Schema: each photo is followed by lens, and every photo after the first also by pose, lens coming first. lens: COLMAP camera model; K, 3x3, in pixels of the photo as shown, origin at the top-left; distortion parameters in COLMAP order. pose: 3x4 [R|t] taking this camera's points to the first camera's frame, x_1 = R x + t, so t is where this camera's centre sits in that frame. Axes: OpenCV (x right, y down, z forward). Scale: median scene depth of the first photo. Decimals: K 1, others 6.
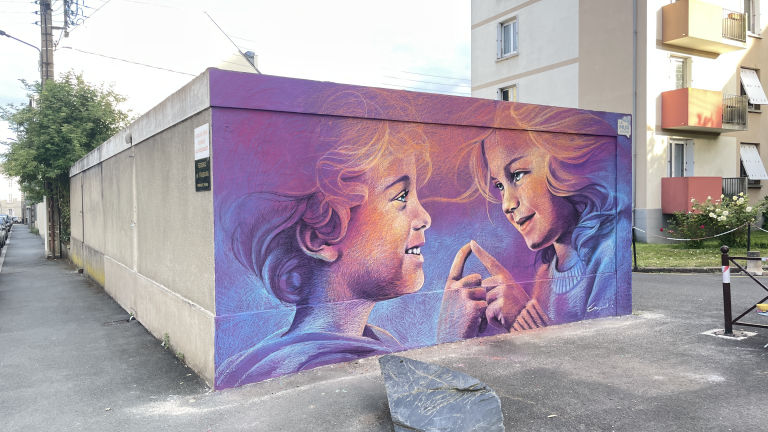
lens RADIAL K [[607.4, 0, 385.0], [0, 607.4, 213.4], [0, 0, 1]] dist [0.015747, 0.004782]
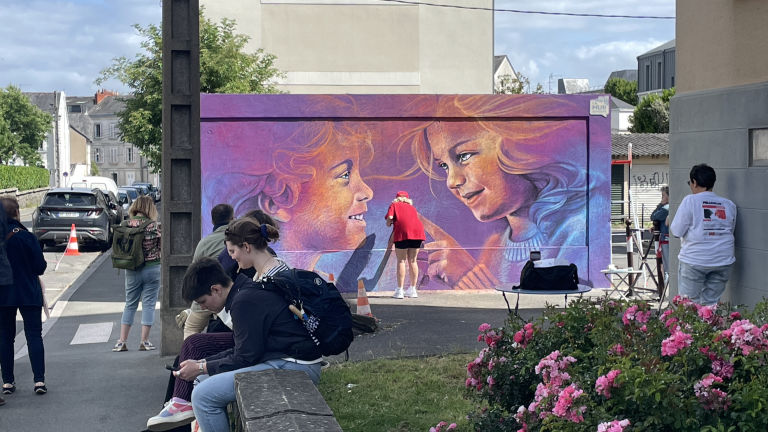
lens RADIAL K [[1273.5, 0, 383.7], [0, 1273.5, 216.9], [0, 0, 1]] dist [0.045967, 0.000000]
pose [[0.930572, 0.014510, -0.365820, 0.965530], [-0.008183, 0.999789, 0.018841, 0.008874], [0.366016, -0.014540, 0.930495, -1.325562]]
